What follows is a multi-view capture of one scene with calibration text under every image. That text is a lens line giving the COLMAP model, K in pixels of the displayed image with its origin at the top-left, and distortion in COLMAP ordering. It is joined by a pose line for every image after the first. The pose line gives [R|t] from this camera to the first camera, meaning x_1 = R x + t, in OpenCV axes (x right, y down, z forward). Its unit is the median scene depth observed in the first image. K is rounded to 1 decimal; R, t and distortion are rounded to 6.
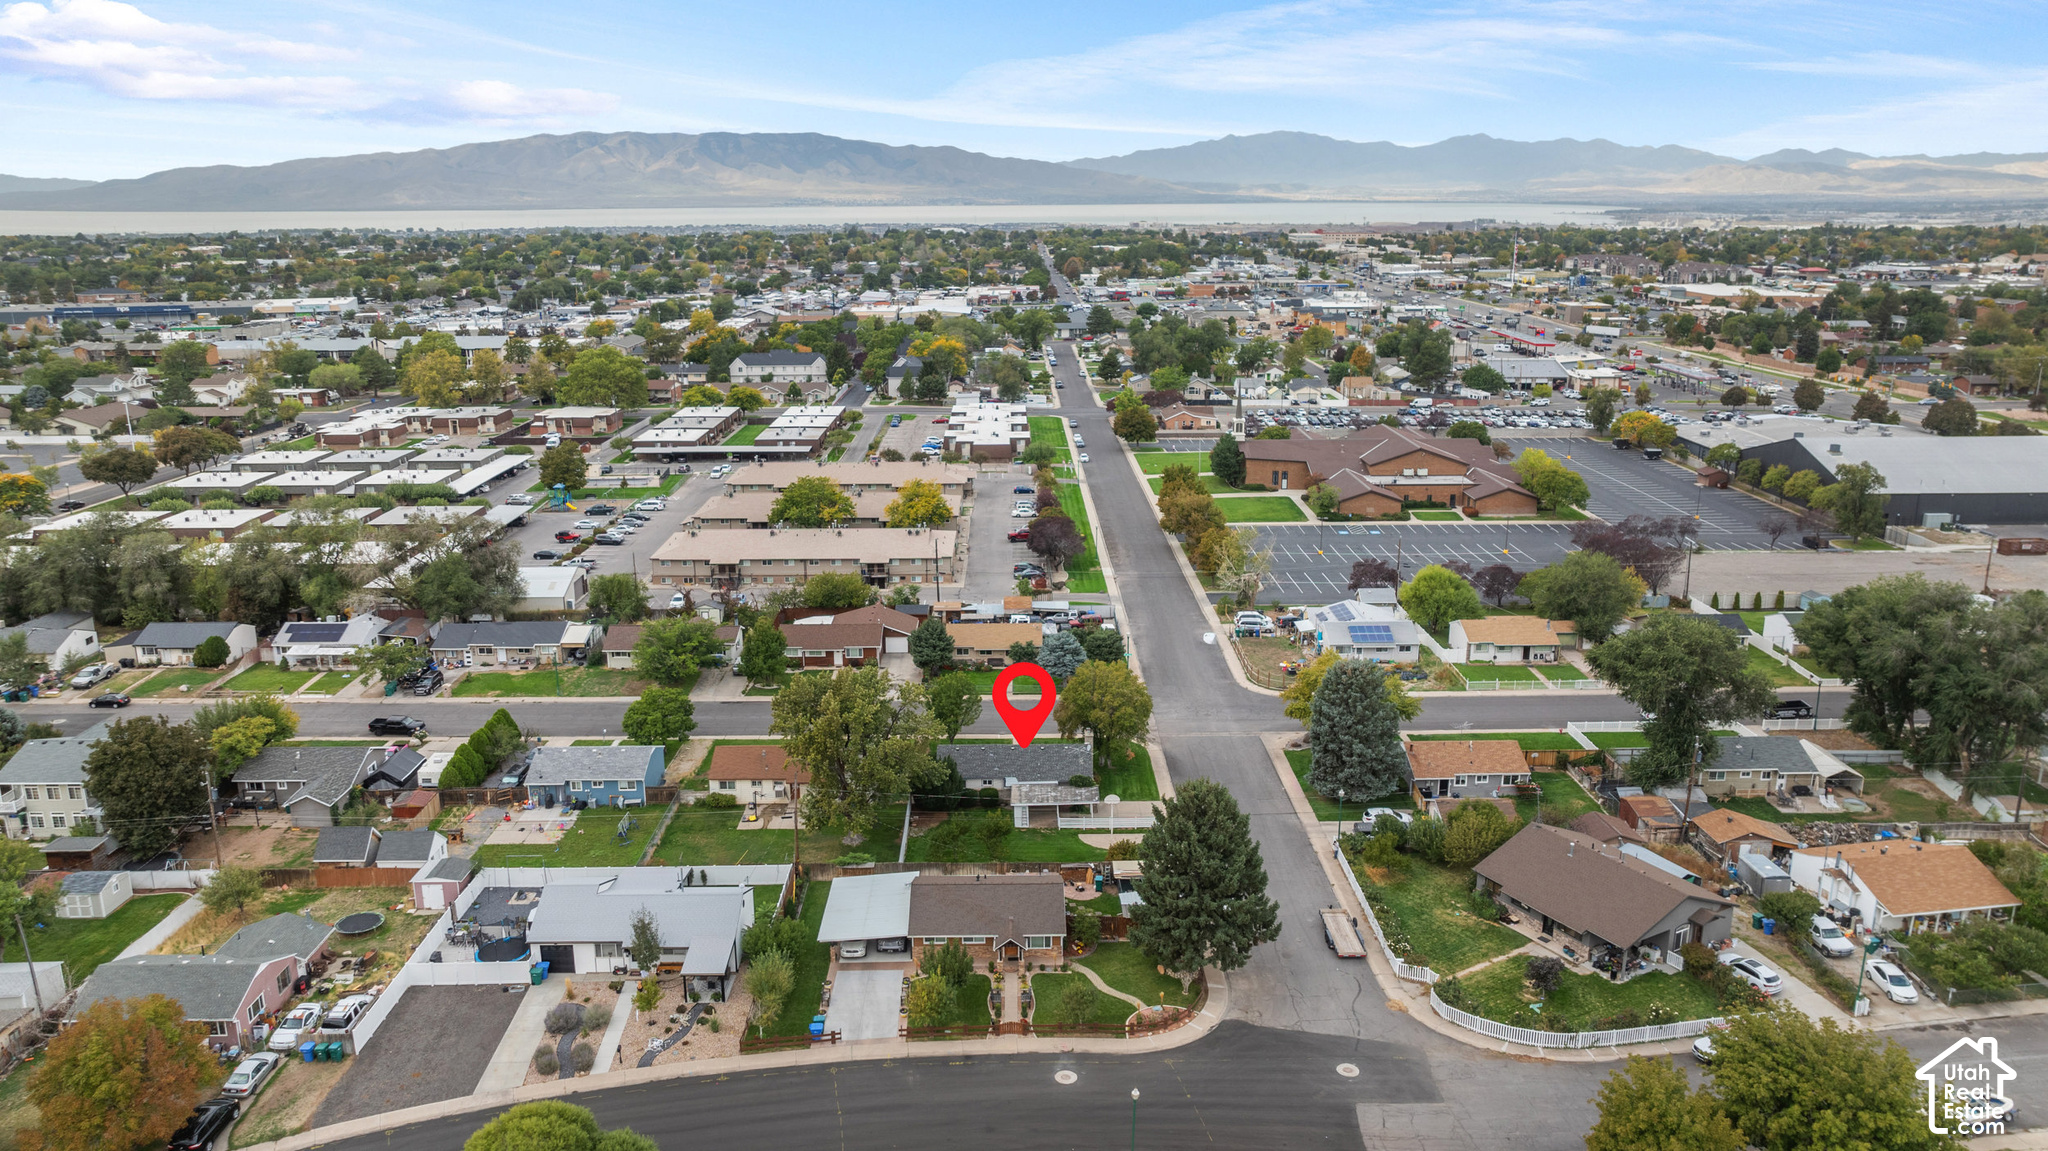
lens RADIAL K [[1434.8, 0, 1023.9], [0, 1434.8, 575.3], [0, 0, 1]] dist [-0.029019, 0.027719]
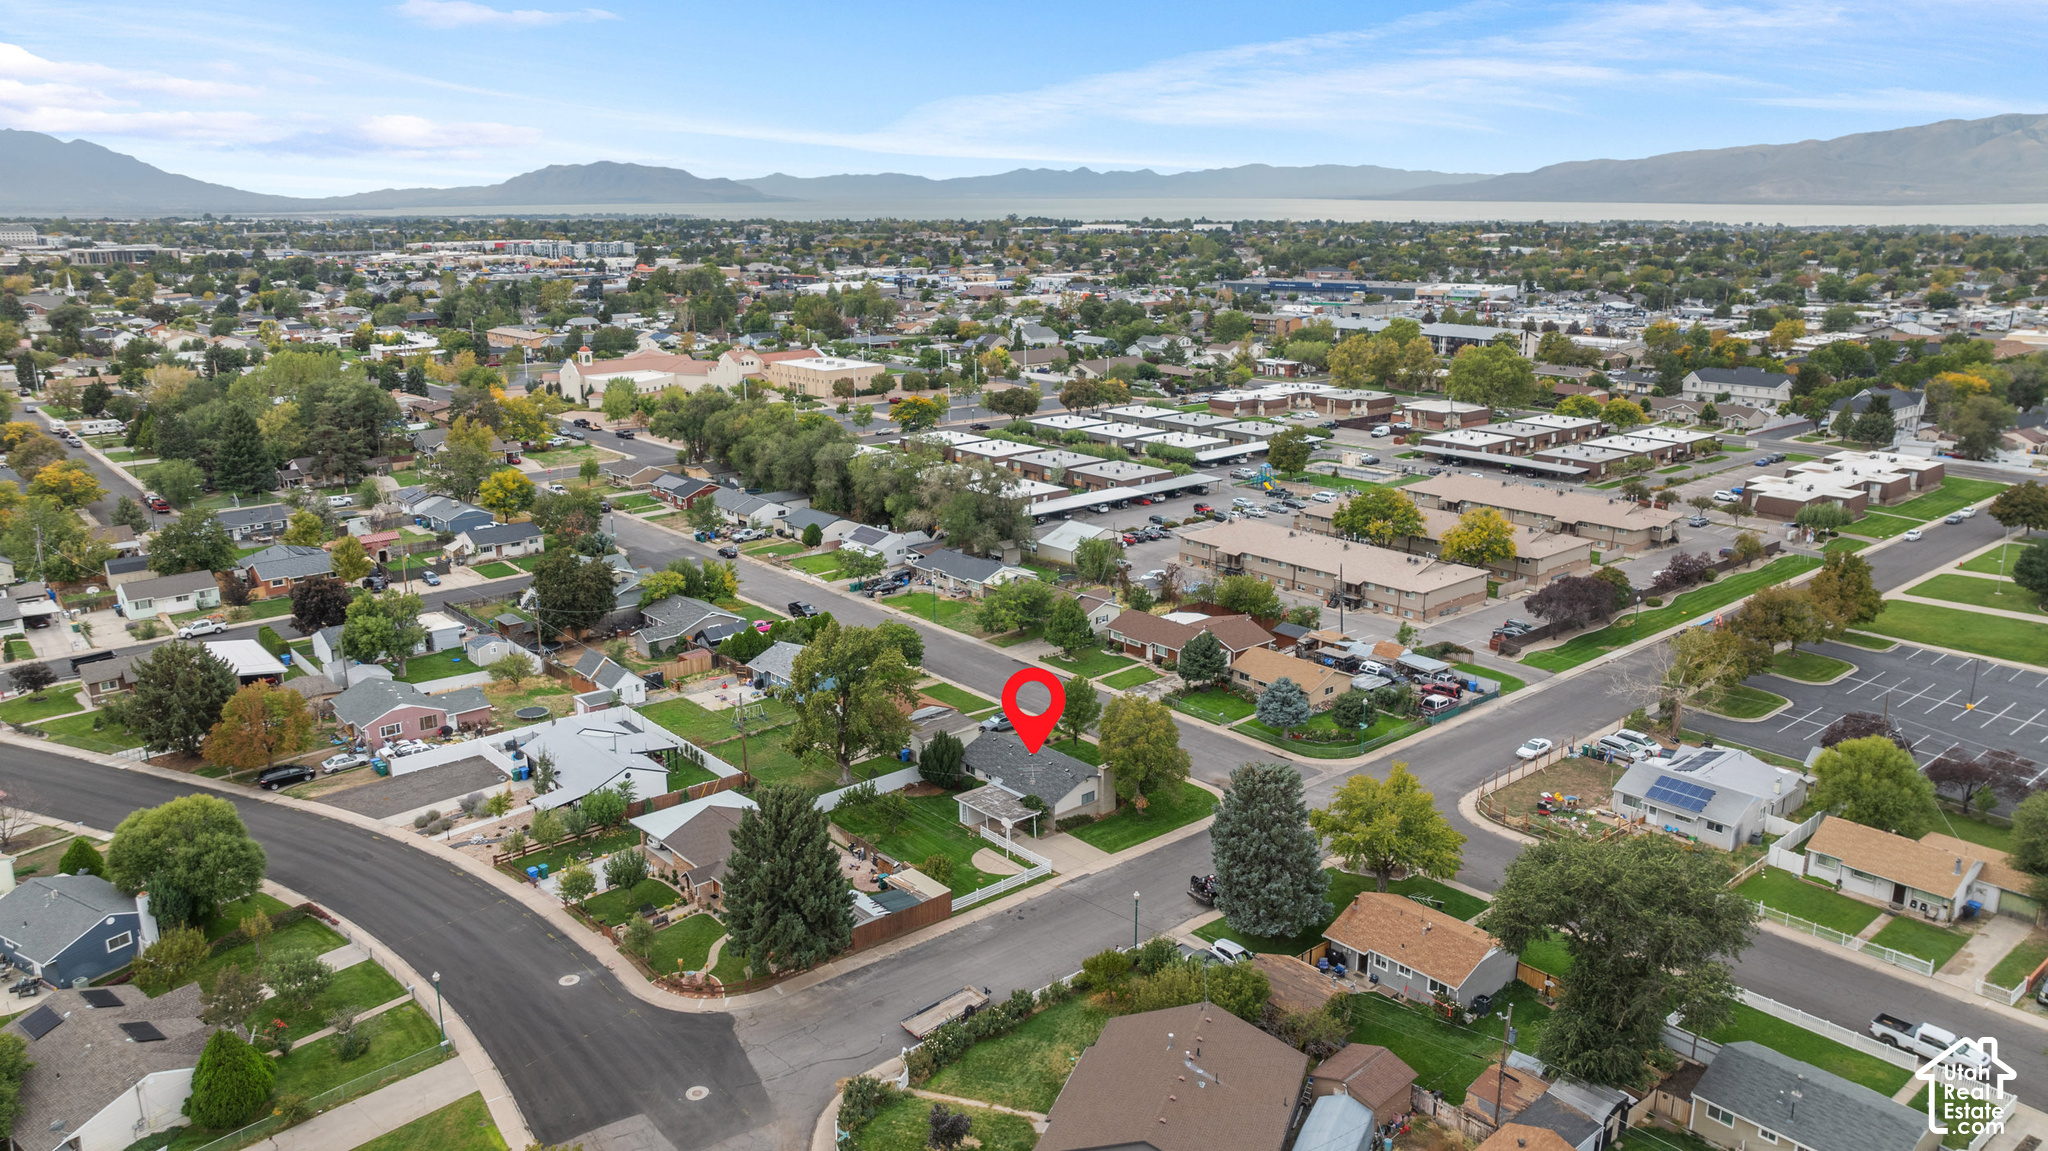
lens RADIAL K [[1434.8, 0, 1025.5], [0, 1434.8, 573.9], [0, 0, 1]] dist [-0.029019, 0.027719]
pose [[0.647330, 0.197359, -0.736215, 0.502216], [-0.194419, 0.976699, 0.090880, -0.065057], [0.736997, 0.084305, 0.670618, 0.236812]]
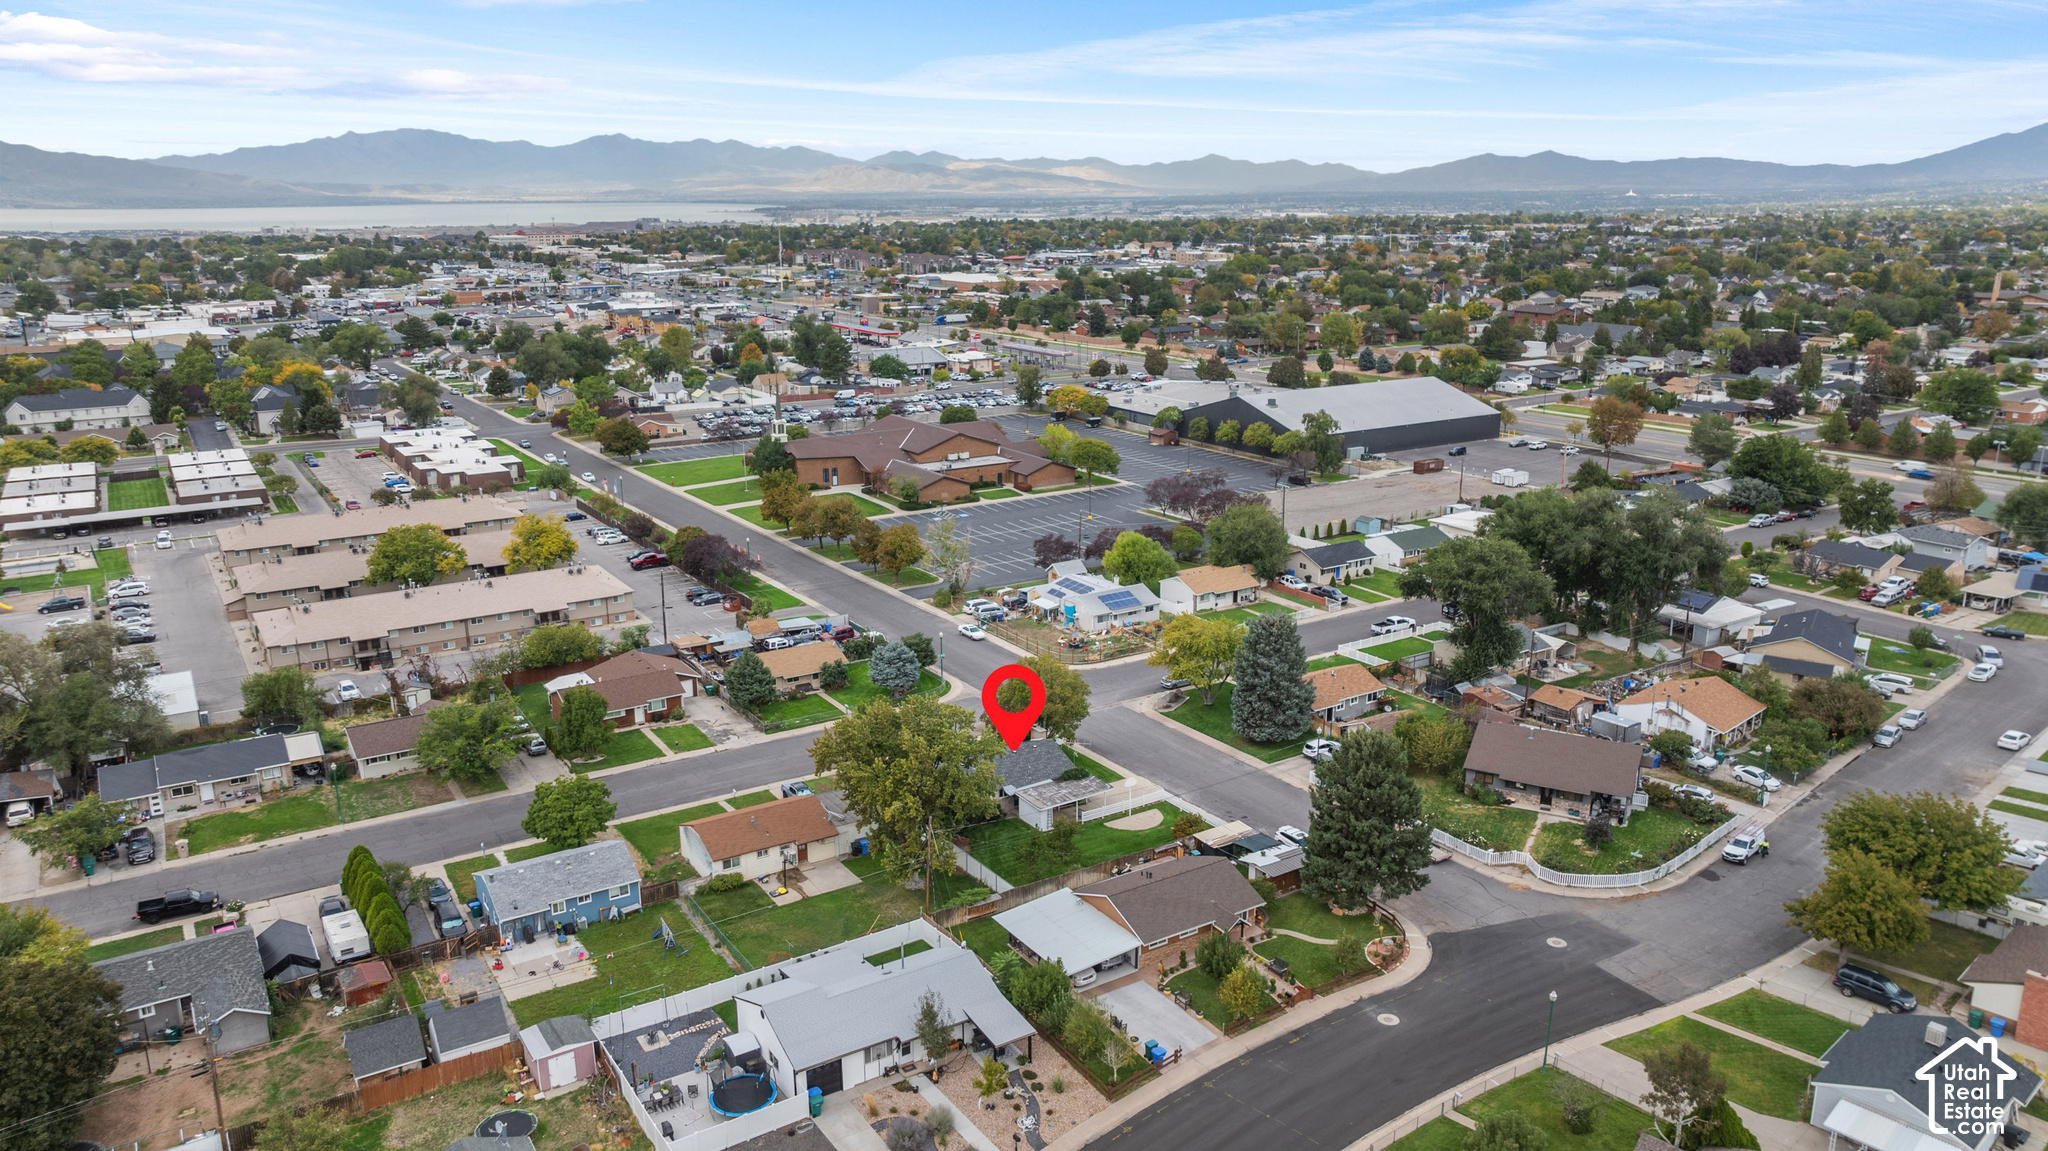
lens RADIAL K [[1434.8, 0, 1016.6], [0, 1434.8, 578.6], [0, 0, 1]] dist [-0.029019, 0.027719]
pose [[0.848320, -0.138012, 0.511180, -0.345281], [0.136874, 0.989777, 0.040080, -0.027070], [-0.511486, 0.035966, 0.858538, 0.104817]]
